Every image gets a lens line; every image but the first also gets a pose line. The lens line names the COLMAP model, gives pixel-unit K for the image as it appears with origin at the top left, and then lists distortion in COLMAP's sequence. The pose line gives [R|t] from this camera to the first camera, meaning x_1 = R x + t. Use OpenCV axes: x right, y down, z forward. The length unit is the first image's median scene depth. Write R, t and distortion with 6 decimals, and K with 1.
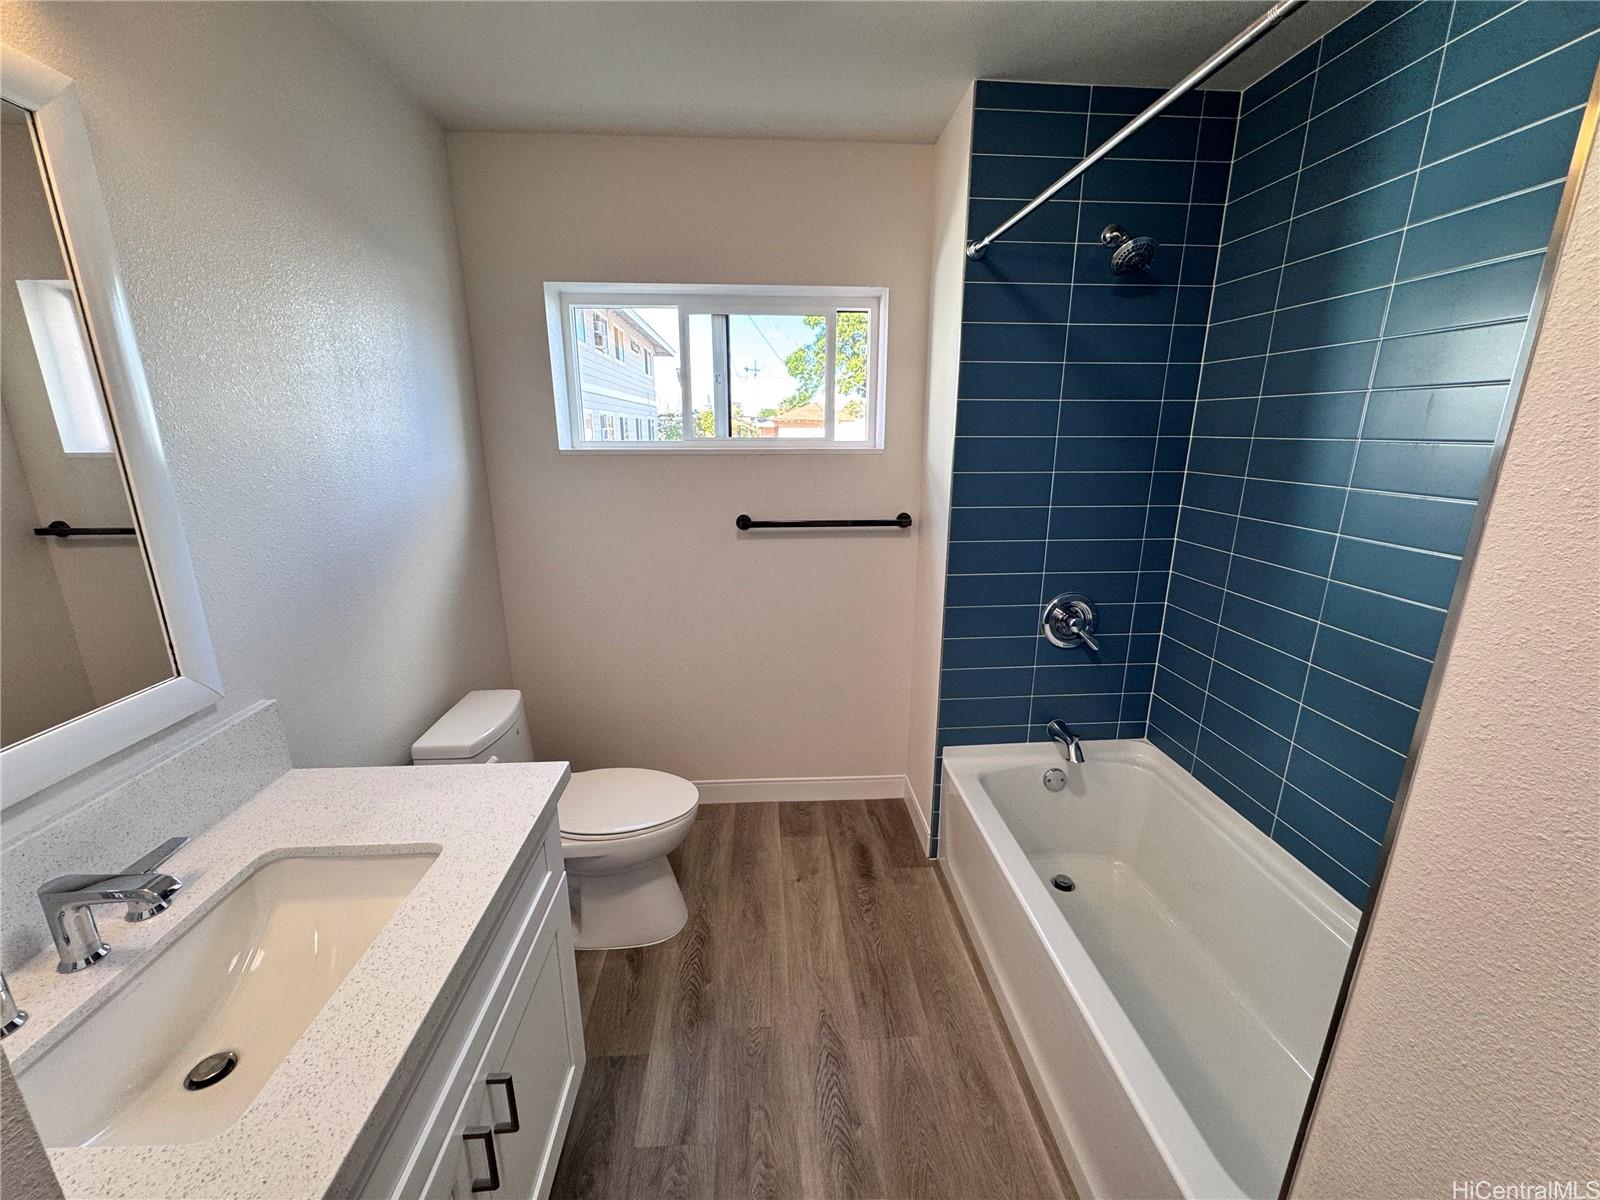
lens RADIAL K [[643.6, 0, 800.0], [0, 643.6, 600.0], [0, 0, 1]] dist [0.002534, 0.000097]
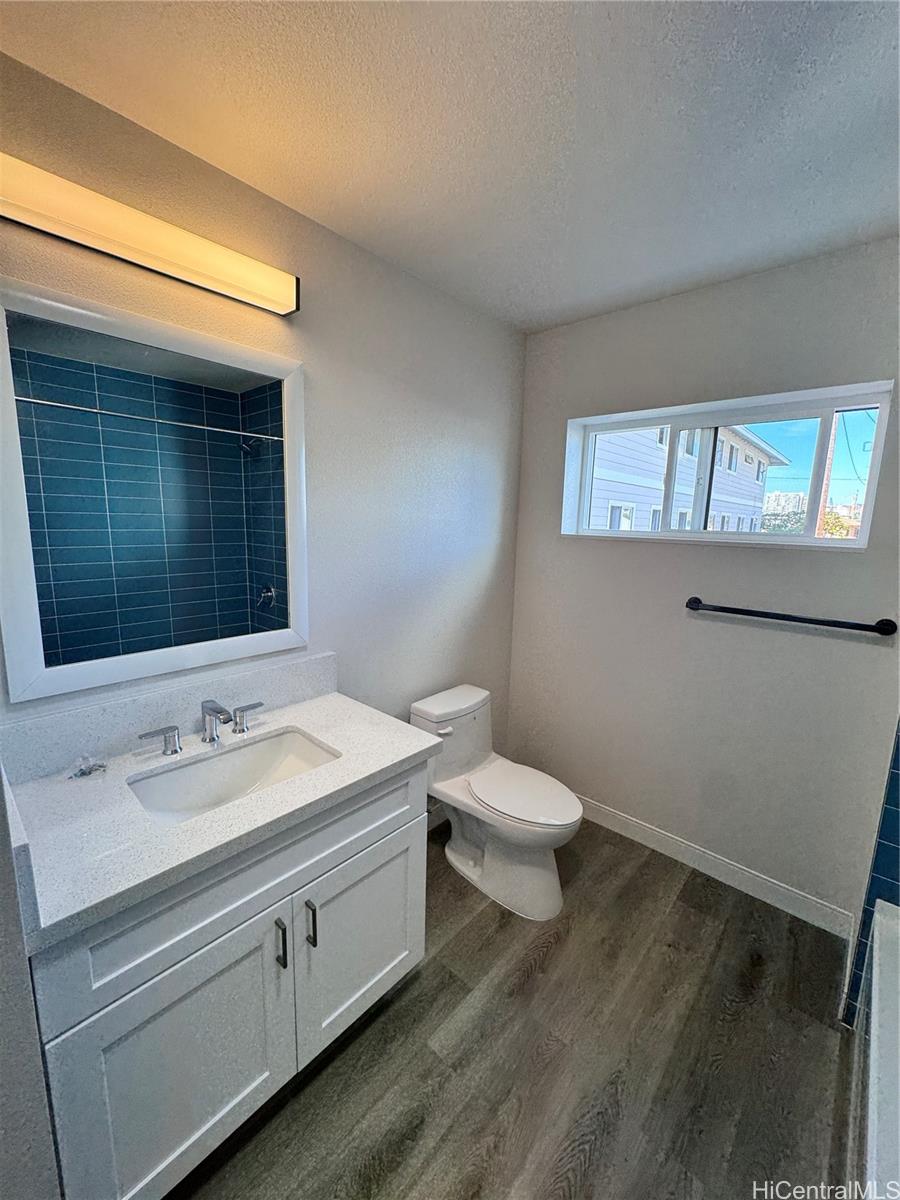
lens RADIAL K [[482.7, 0, 450.0], [0, 482.7, 600.0], [0, 0, 1]] dist [0.002534, 0.000097]
pose [[0.700592, 0.138452, -0.700001, 0.231312], [-0.209316, 0.977715, -0.016111, -0.026999], [0.682171, 0.157809, 0.713960, 0.114183]]
